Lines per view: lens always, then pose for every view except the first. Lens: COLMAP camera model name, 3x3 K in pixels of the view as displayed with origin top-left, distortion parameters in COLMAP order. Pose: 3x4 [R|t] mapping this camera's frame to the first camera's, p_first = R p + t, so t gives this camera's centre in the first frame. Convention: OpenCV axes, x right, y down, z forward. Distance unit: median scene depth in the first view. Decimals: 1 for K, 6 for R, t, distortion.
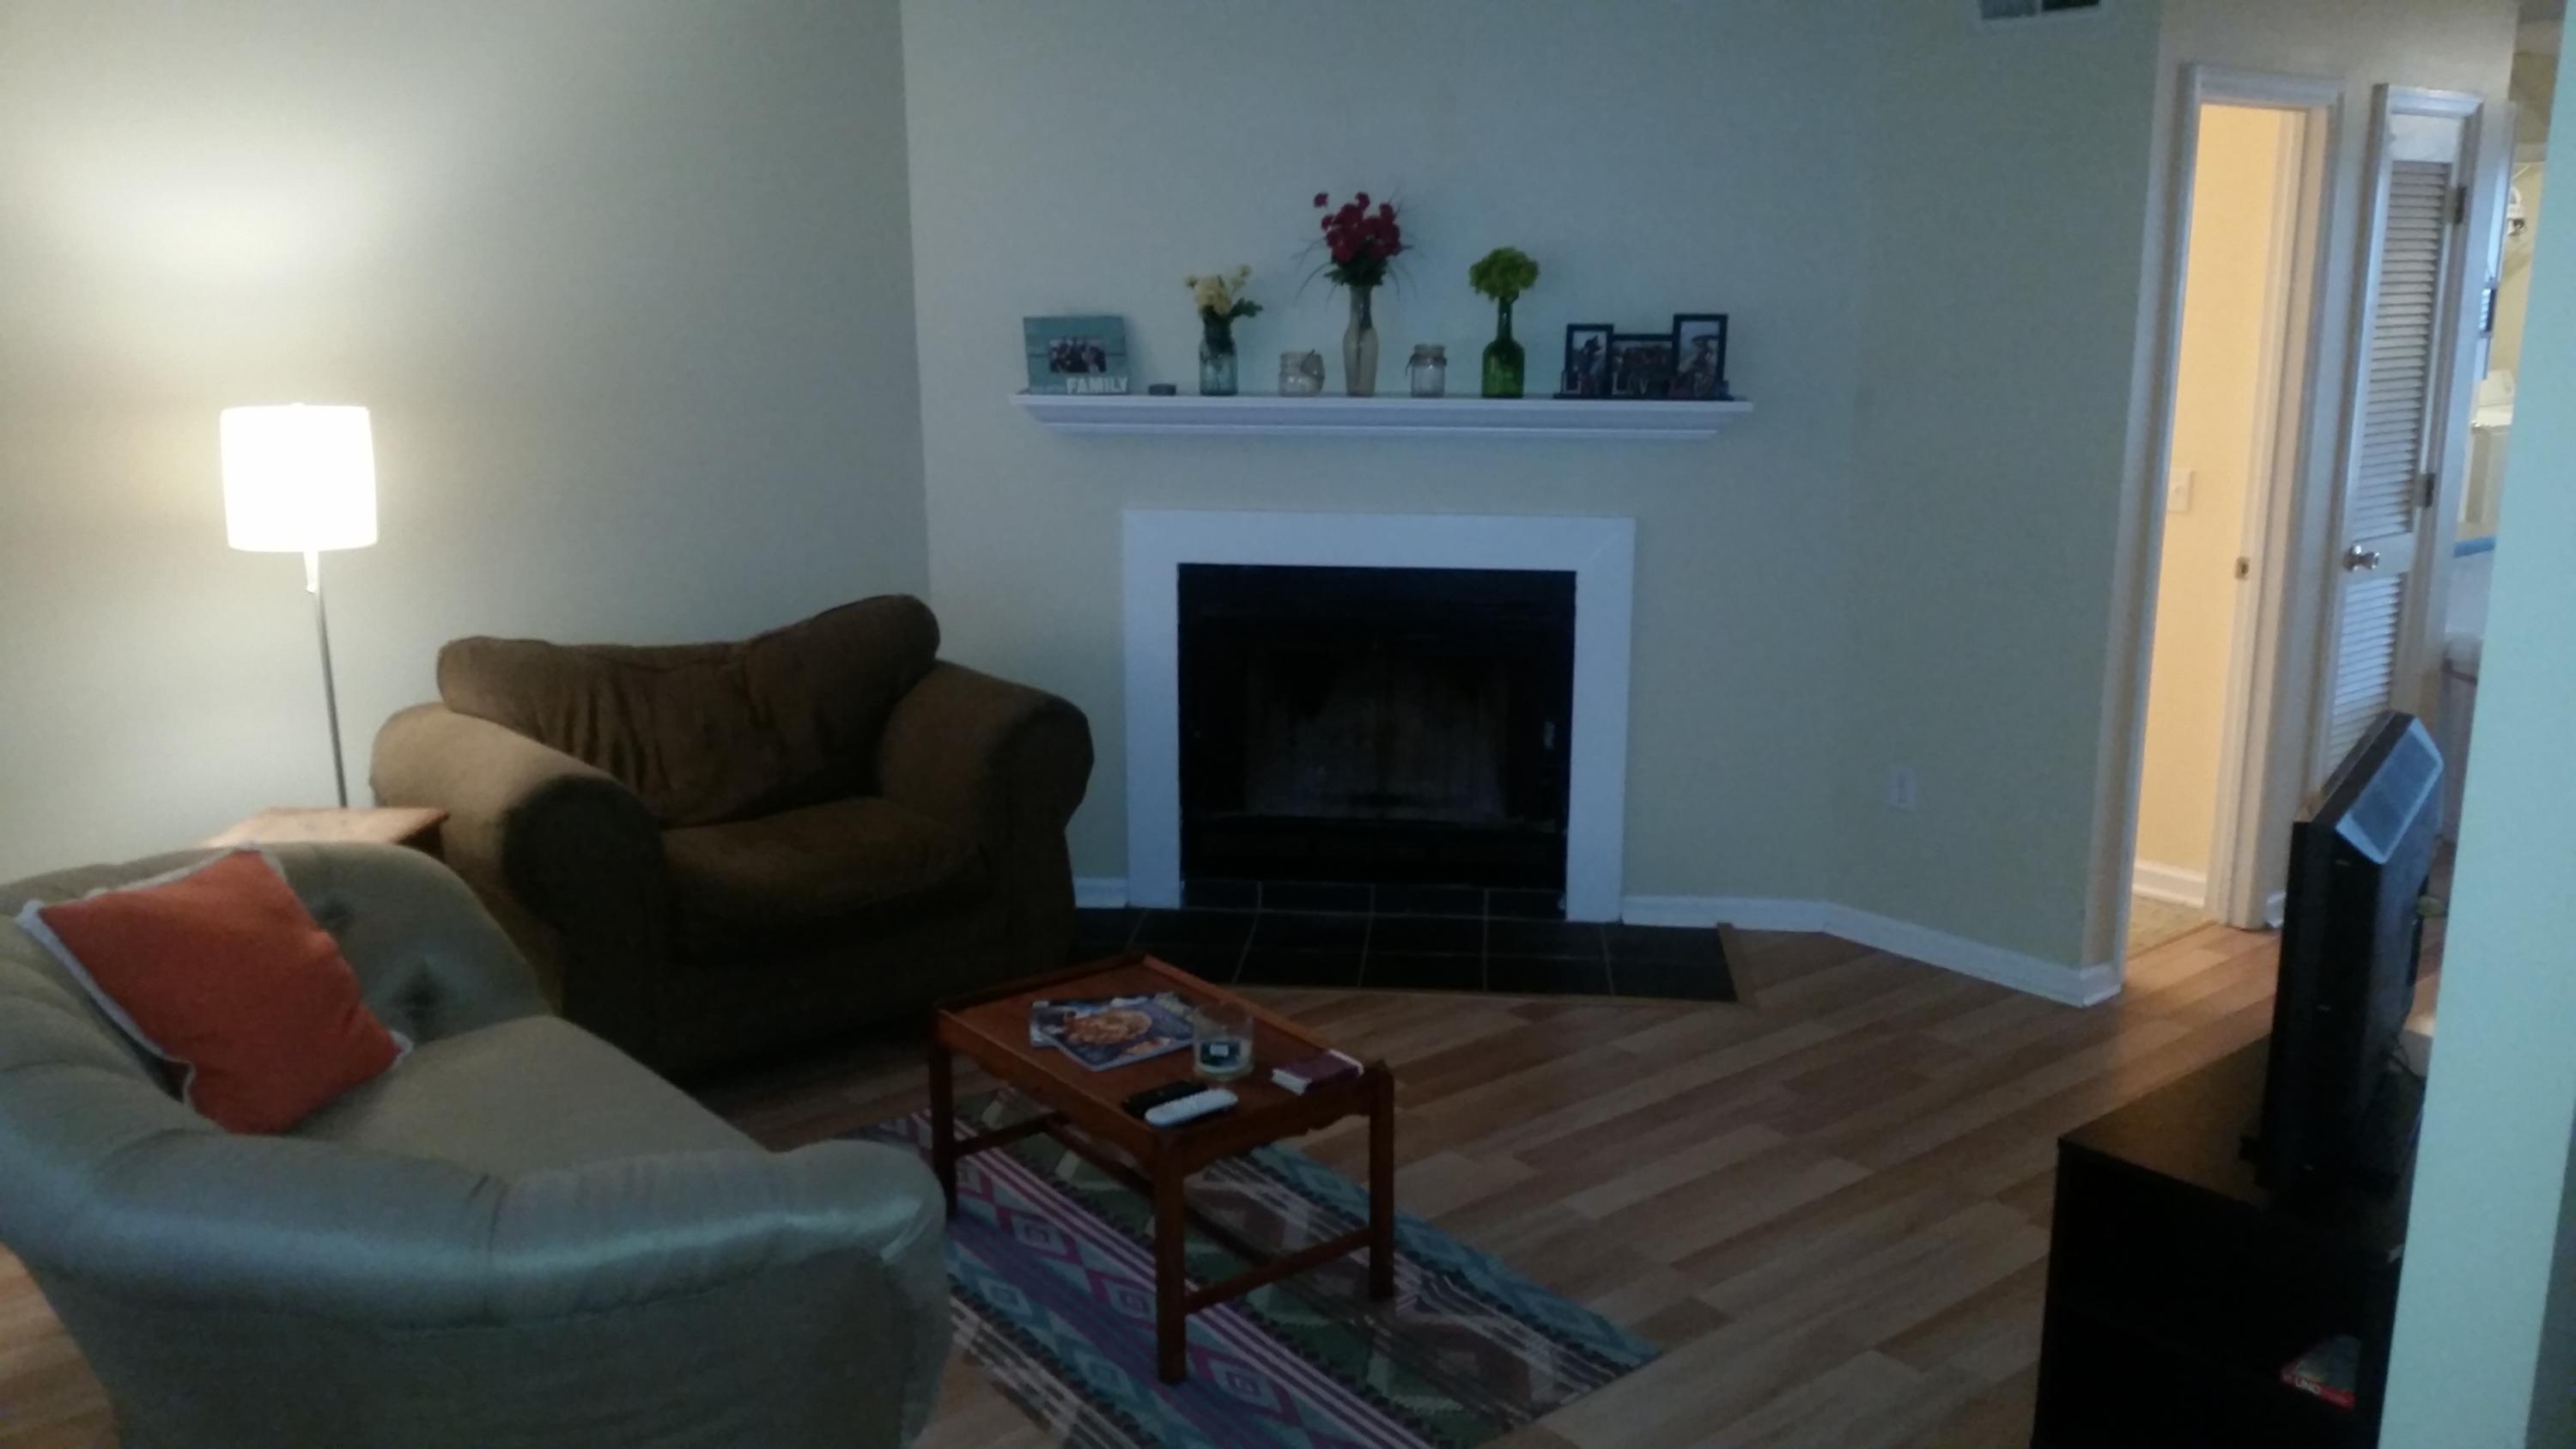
lens RADIAL K [[2104.1, 0, 1277.8], [0, 2104.1, 672.7], [0, 0, 1]] dist [0.155732, -0.318199]
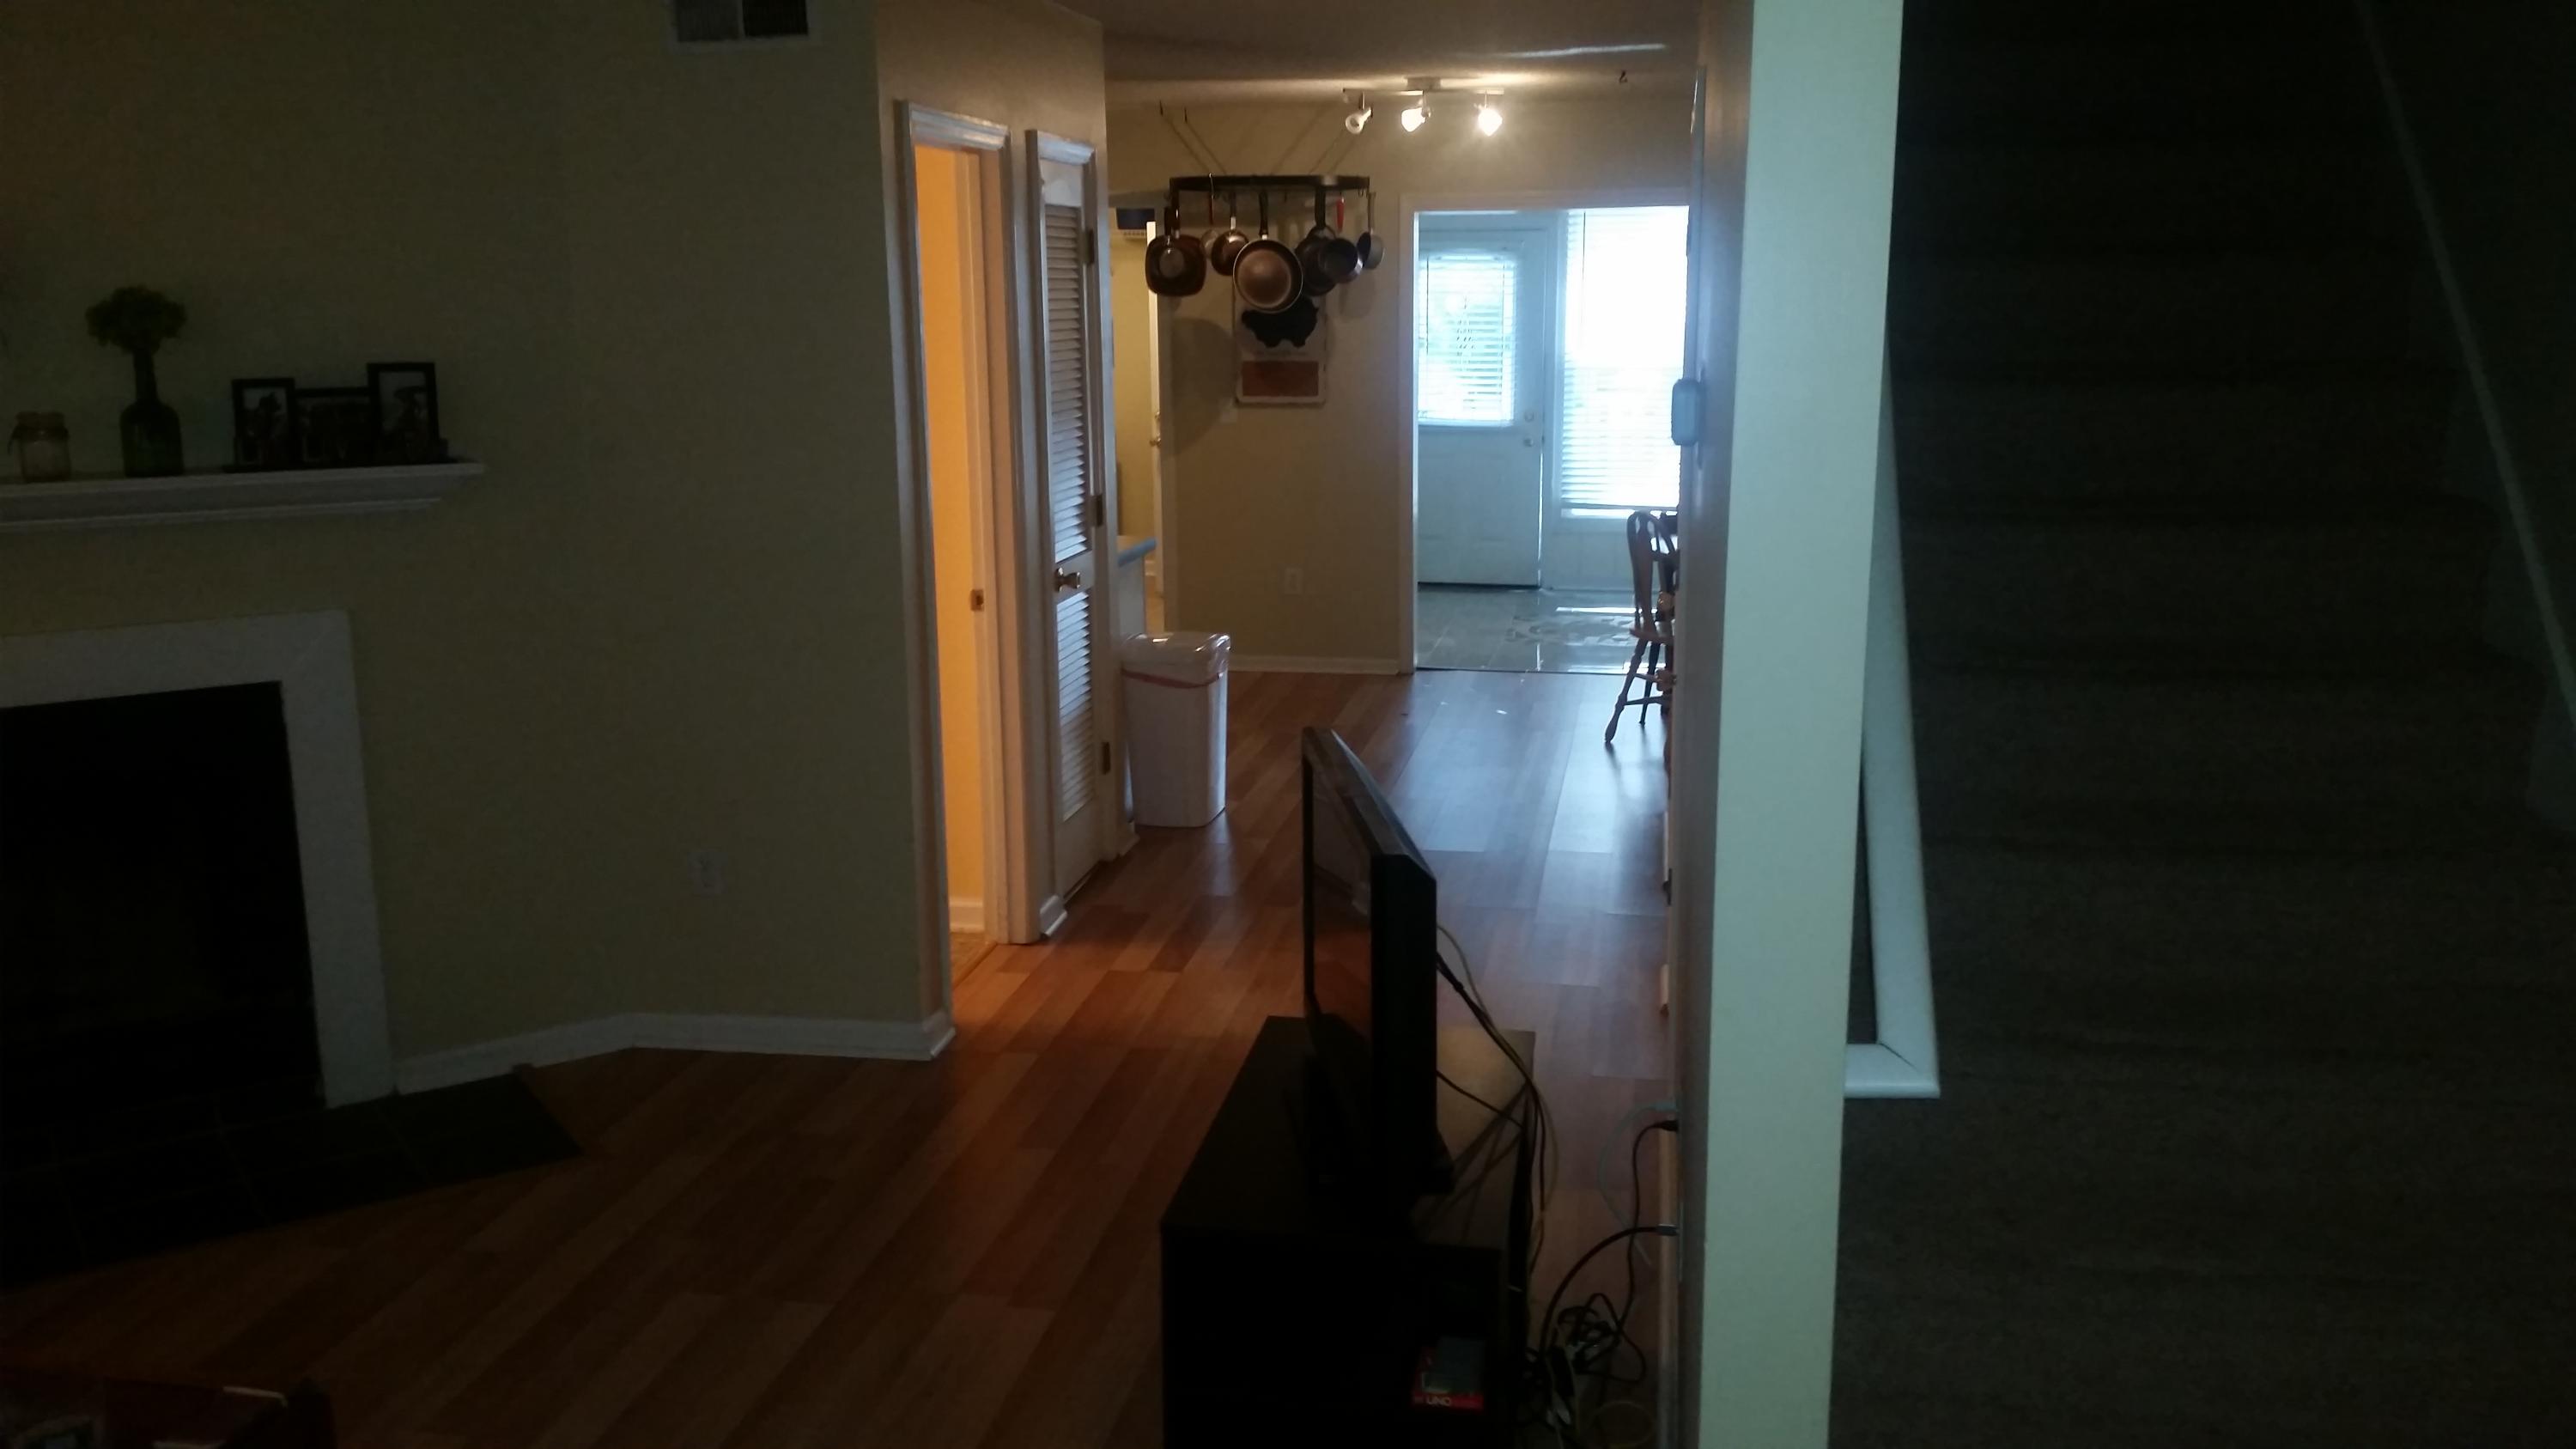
lens RADIAL K [[2104.1, 0, 1277.8], [0, 2104.1, 672.7], [0, 0, 1]] dist [0.155732, -0.318199]
pose [[0.771247, -0.123250, 0.624489, -0.078889], [0.138512, 0.990062, 0.024336, -0.018736], [-0.621282, 0.067730, 0.780654, 0.123069]]
